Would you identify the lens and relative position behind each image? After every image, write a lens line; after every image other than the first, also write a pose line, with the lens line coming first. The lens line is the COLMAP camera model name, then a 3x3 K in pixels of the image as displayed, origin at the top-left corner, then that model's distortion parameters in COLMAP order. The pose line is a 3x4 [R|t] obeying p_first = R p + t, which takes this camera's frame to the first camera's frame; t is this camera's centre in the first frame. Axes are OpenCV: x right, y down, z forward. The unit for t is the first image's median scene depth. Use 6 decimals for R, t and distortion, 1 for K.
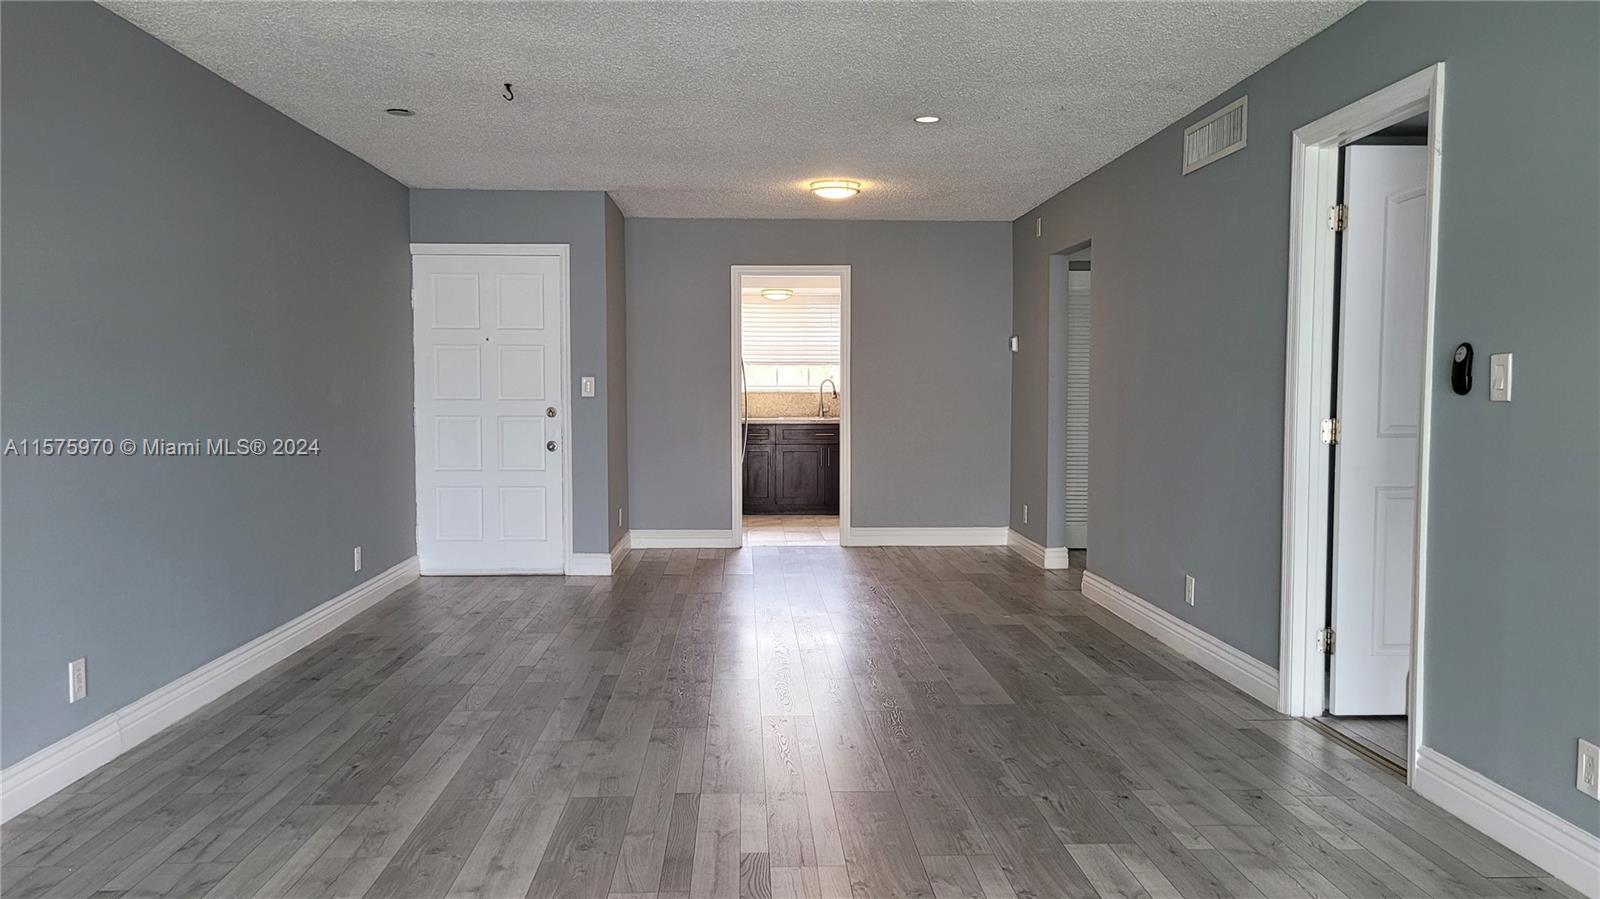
lens RADIAL K [[1193.0, 0, 798.5], [0, 1193.0, 452.3], [0, 0, 1]] dist [0.021725, -0.007988]
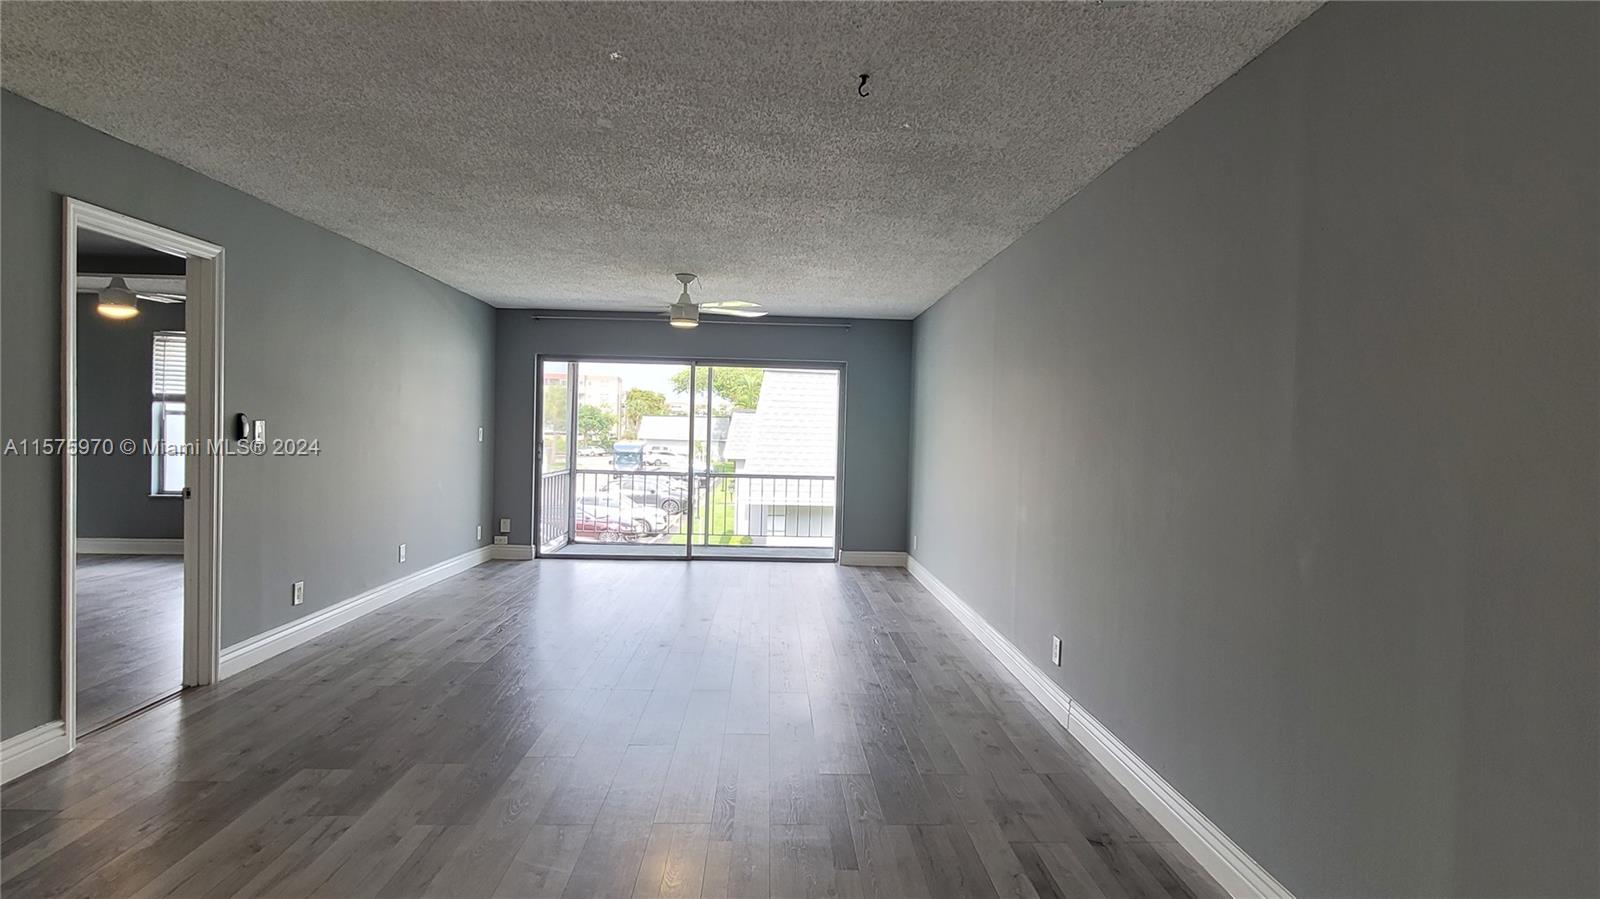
lens RADIAL K [[830.2, 0, 814.5], [0, 830.2, 446.1], [0, 0, 1]] dist [0.005829, 0.000574]
pose [[-0.999674, -0.024876, -0.005690, -0.294032], [-0.025232, 0.996879, 0.074798, -0.148450], [0.003812, 0.074917, -0.997182, 2.138215]]
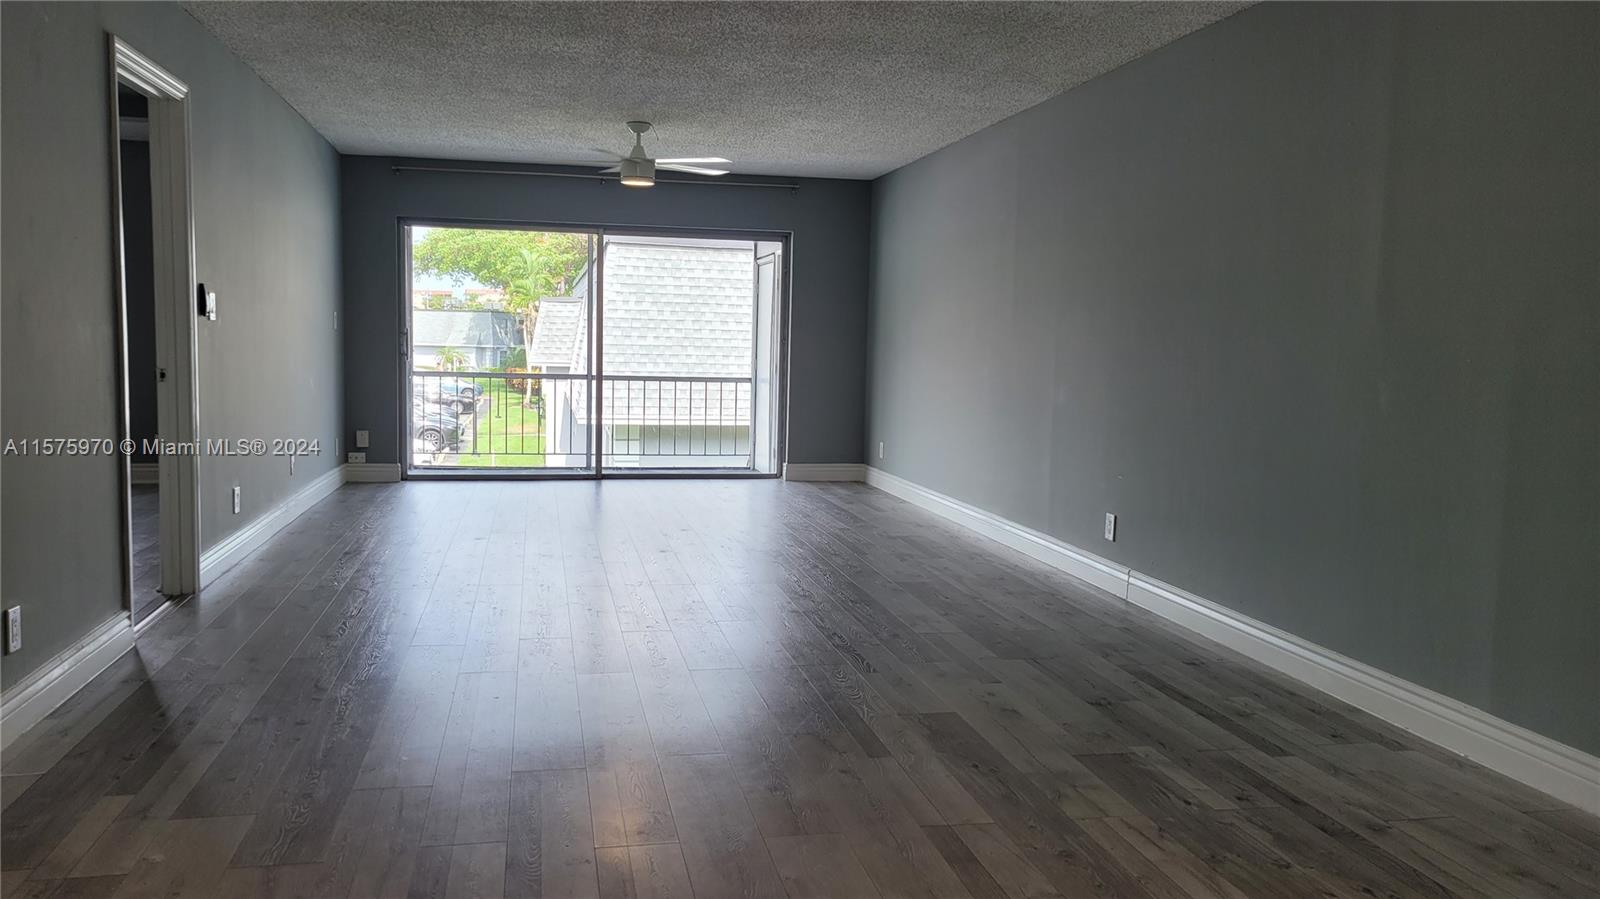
lens RADIAL K [[1193.0, 0, 788.5], [0, 1193.0, 438.0], [0, 0, 1]] dist [0.021725, -0.007988]
pose [[-0.987158, -0.008495, -0.159521, 0.062281], [-0.030984, 0.989804, 0.139025, -0.123015], [0.156713, 0.142182, -0.977356, 2.536055]]
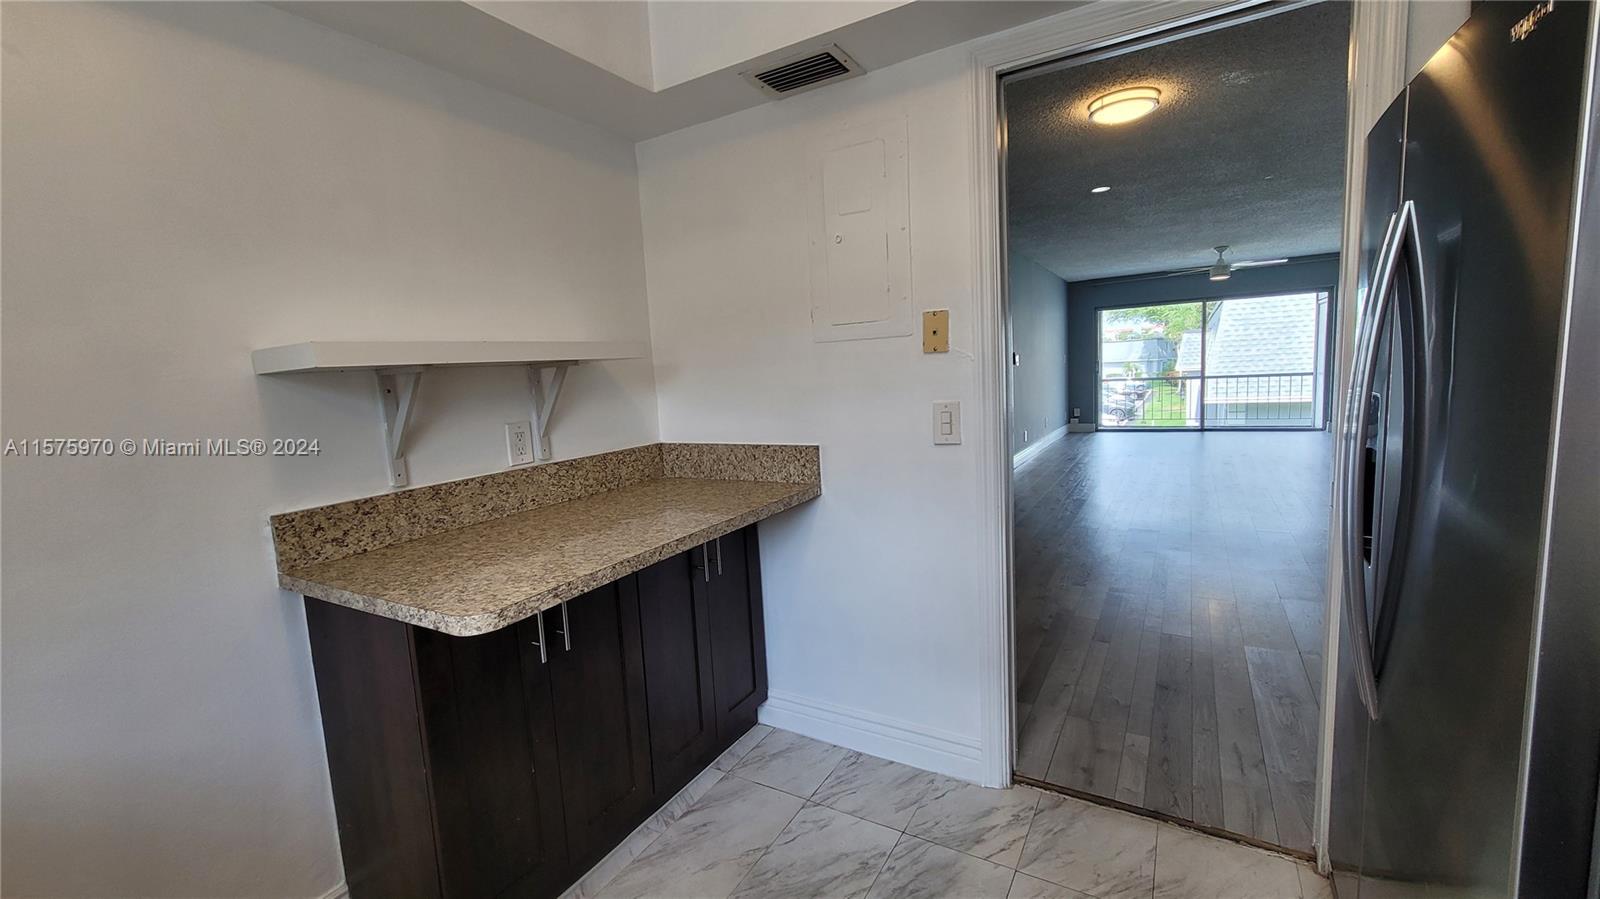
lens RADIAL K [[650.8, 0, 808.6], [0, 650.8, 451.9], [0, 0, 1]] dist [0.000213, 0.000504]
pose [[-0.838724, -0.021841, 0.544119, -0.056635], [0.086142, 0.981293, 0.172171, -0.189380], [-0.537701, 0.191275, -0.821153, 3.116049]]
